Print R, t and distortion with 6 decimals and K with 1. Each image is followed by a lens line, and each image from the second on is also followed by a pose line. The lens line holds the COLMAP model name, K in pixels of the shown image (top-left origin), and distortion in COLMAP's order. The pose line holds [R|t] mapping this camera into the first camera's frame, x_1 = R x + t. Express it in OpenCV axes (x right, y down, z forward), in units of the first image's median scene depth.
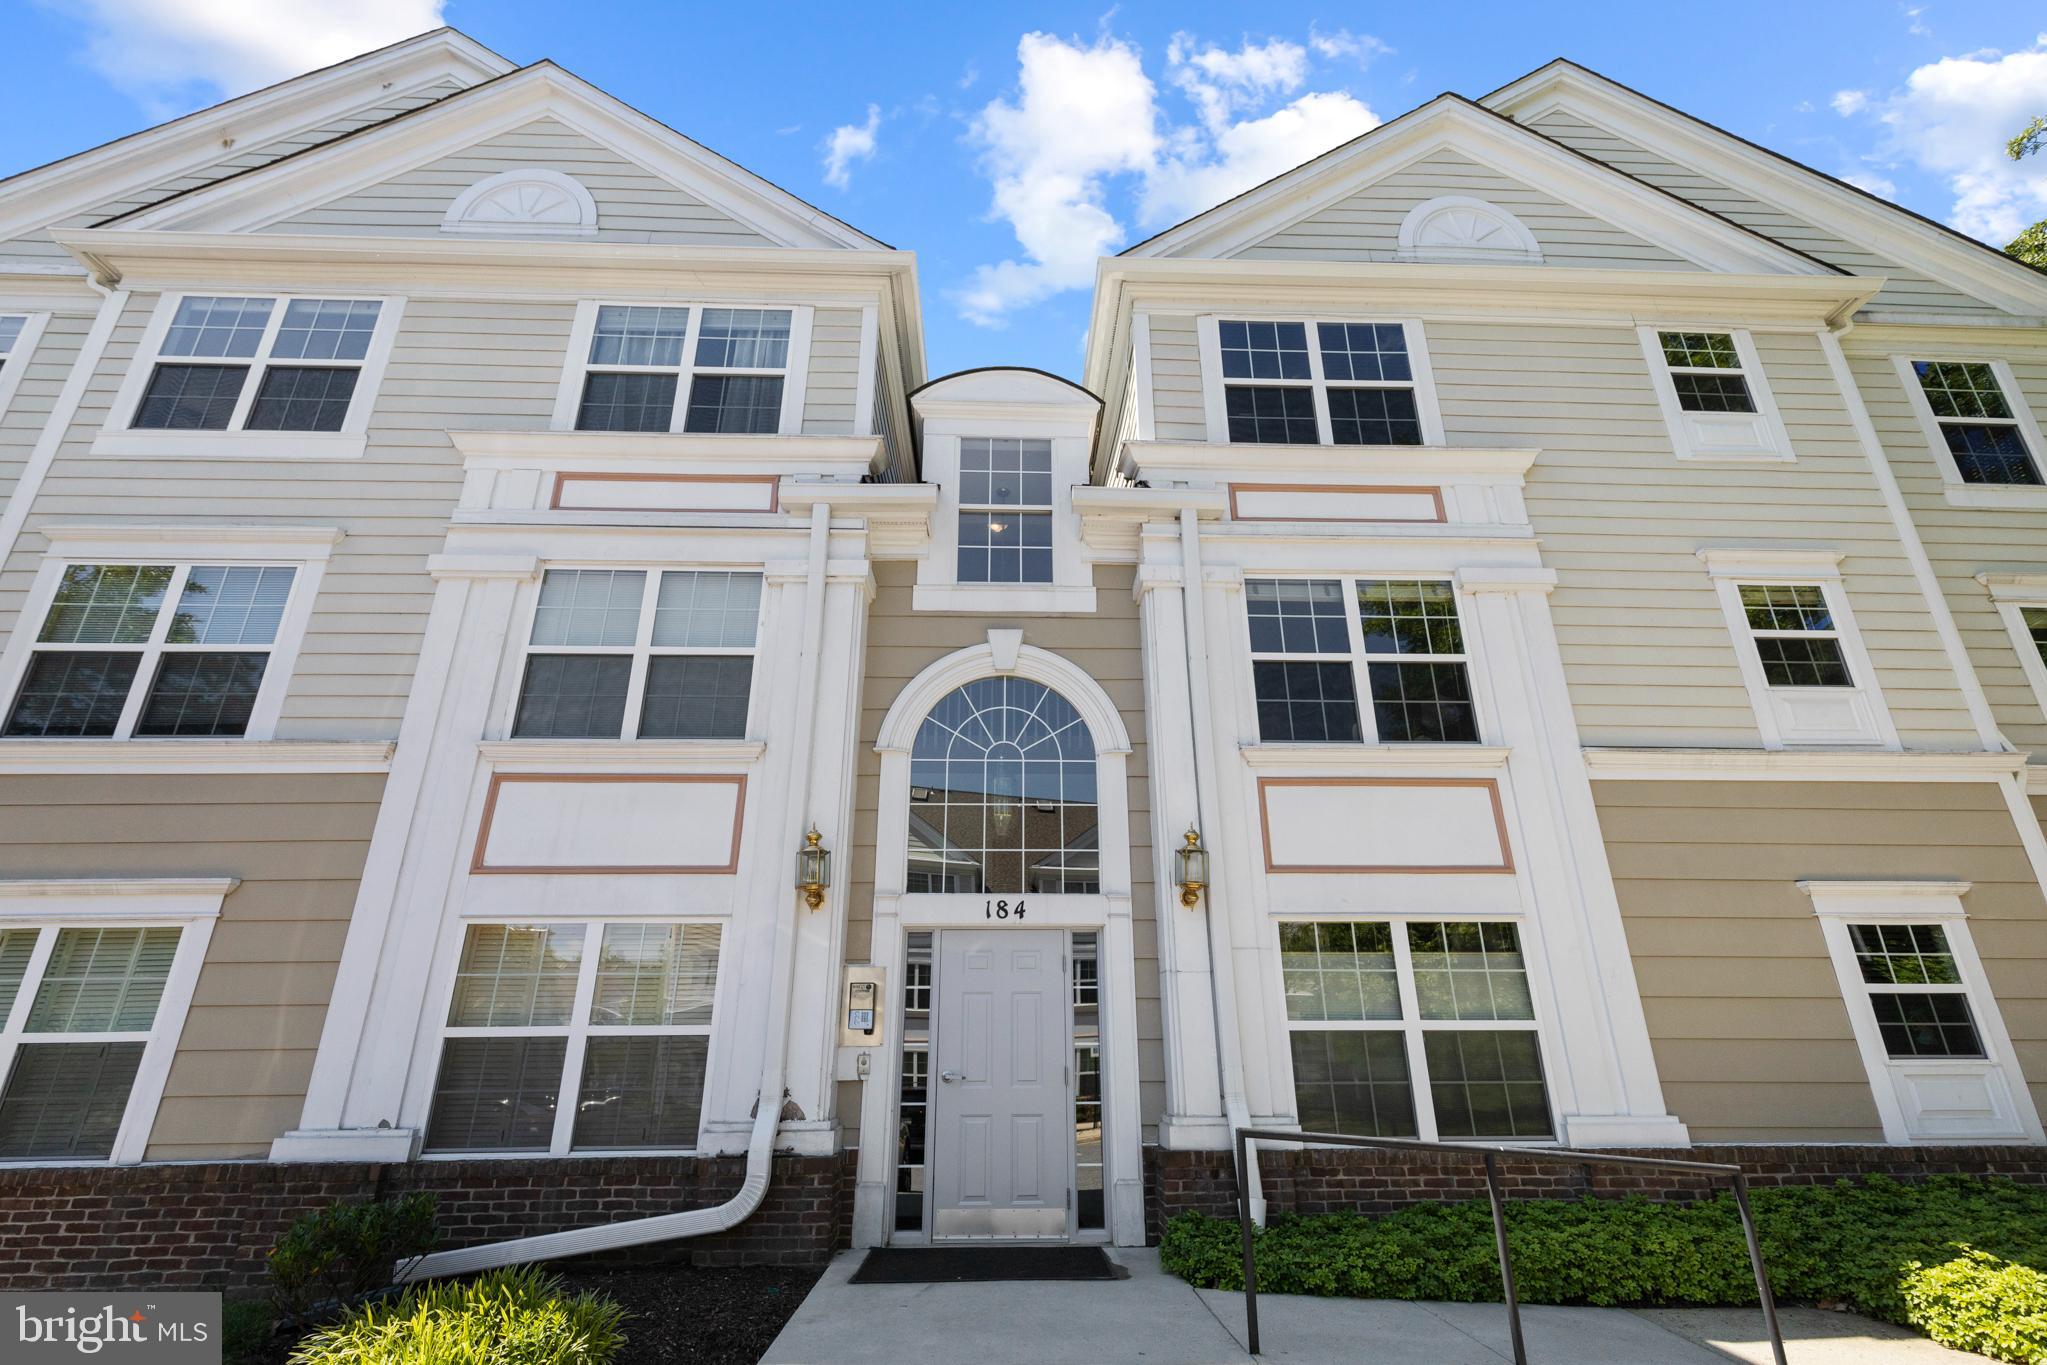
lens RADIAL K [[924.1, 0, 1043.3], [0, 924.1, 685.8], [0, 0, 1]] dist [0.010135, -0.001246]
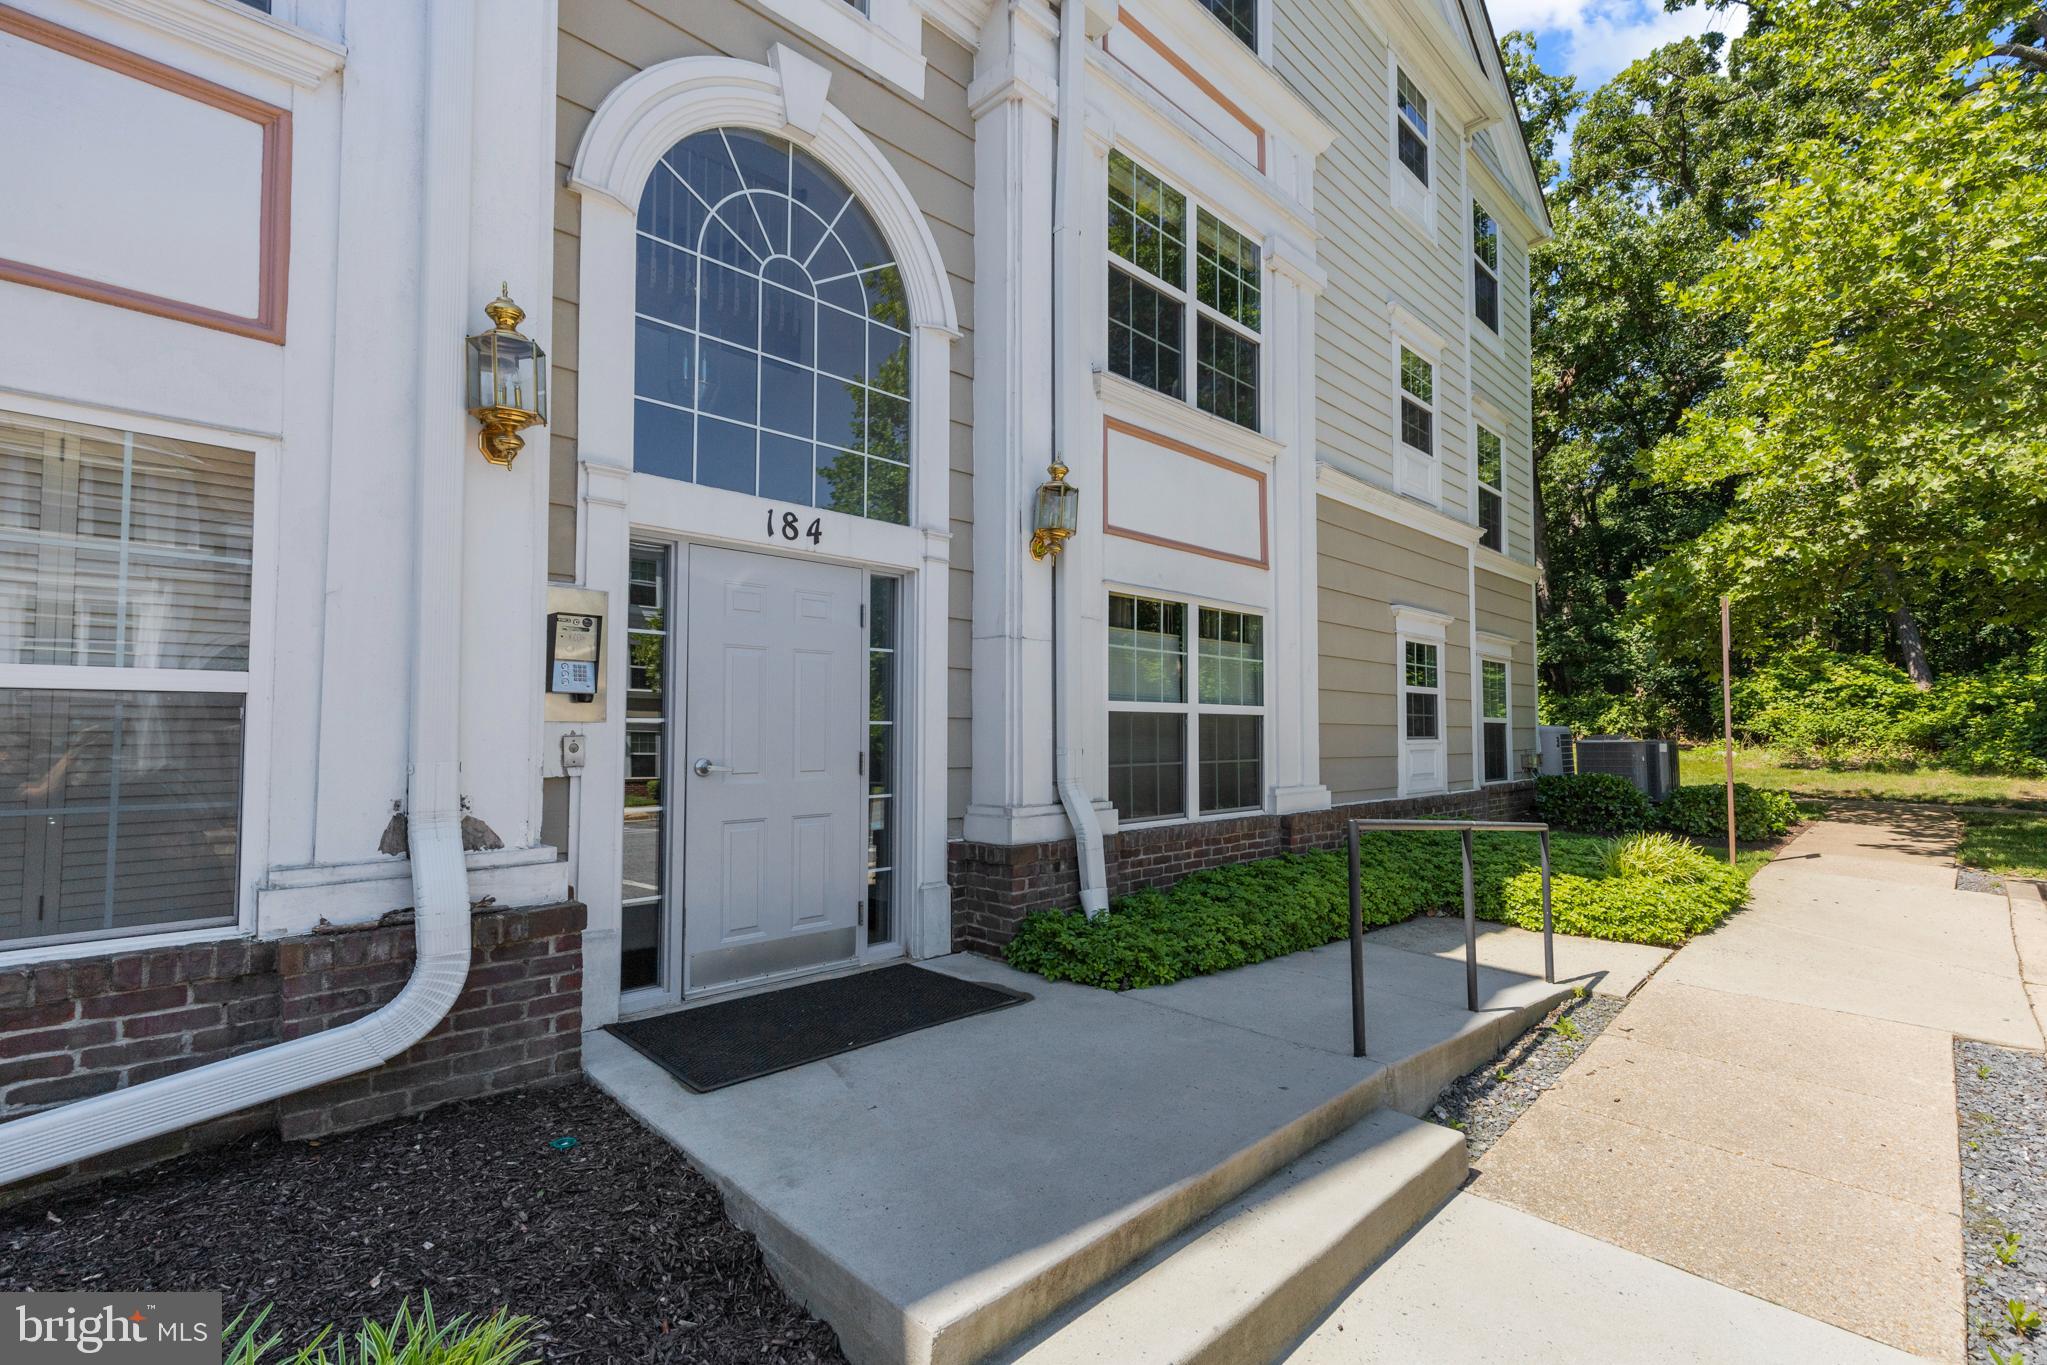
lens RADIAL K [[924.1, 0, 1043.3], [0, 924.1, 685.8], [0, 0, 1]] dist [0.010135, -0.001246]
pose [[0.733088, 0.039558, 0.678983, -0.344439], [-0.257053, 0.940376, 0.222749, 0.156806], [-0.629687, -0.337829, 0.699547, 0.399784]]
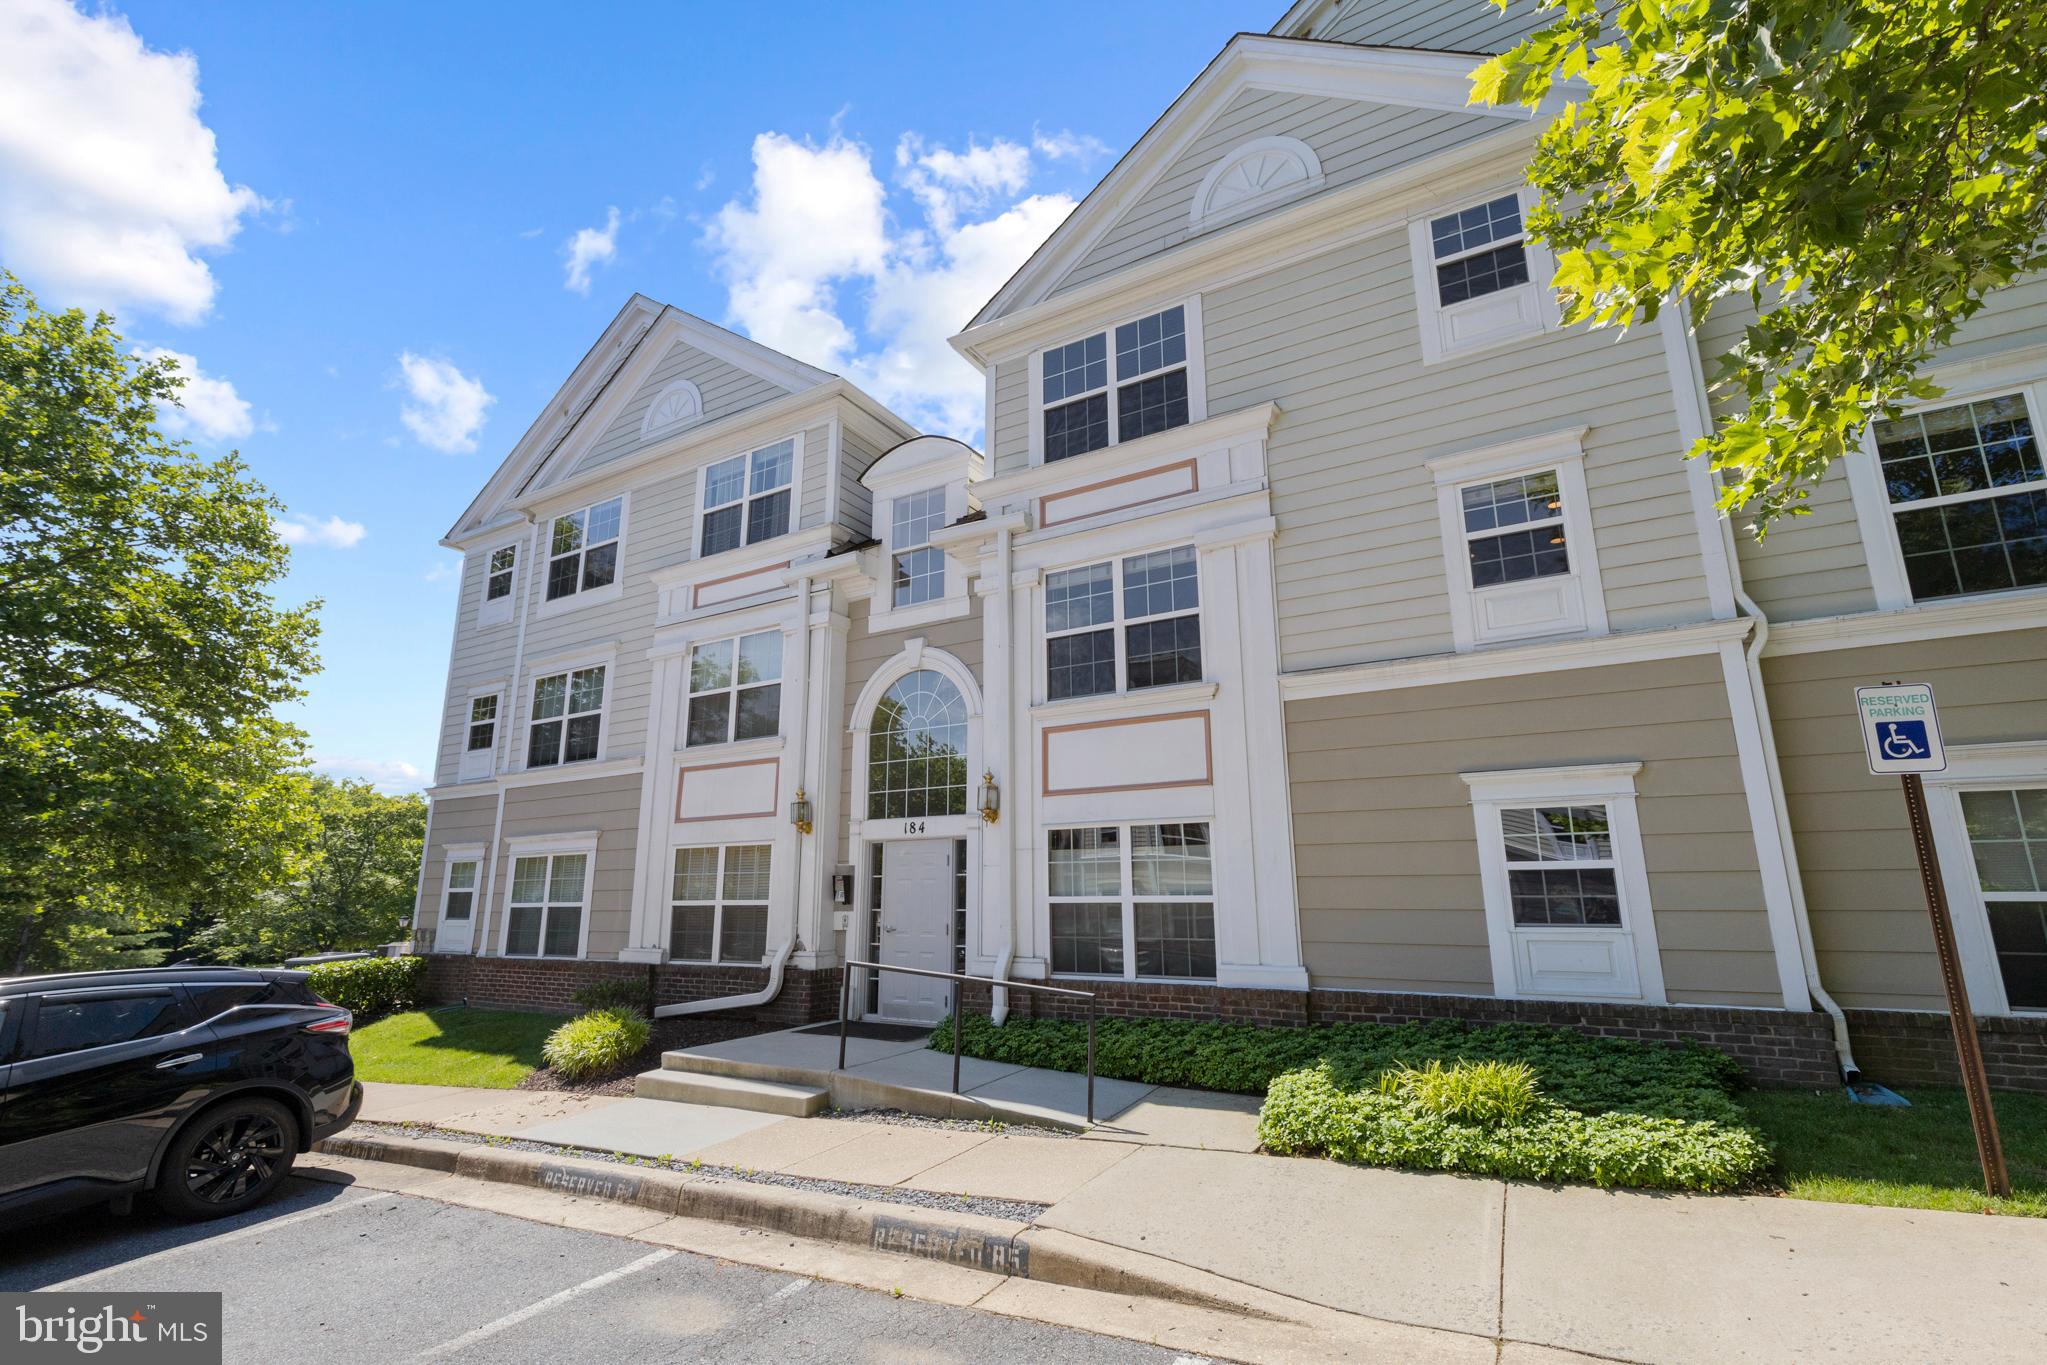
lens RADIAL K [[924.1, 0, 1043.3], [0, 924.1, 685.8], [0, 0, 1]] dist [0.010135, -0.001246]
pose [[0.844129, -0.120583, -0.522404, 0.977297], [0.197607, 0.975757, 0.094077, -0.094077], [0.498395, -0.182643, 0.847493, -0.166560]]
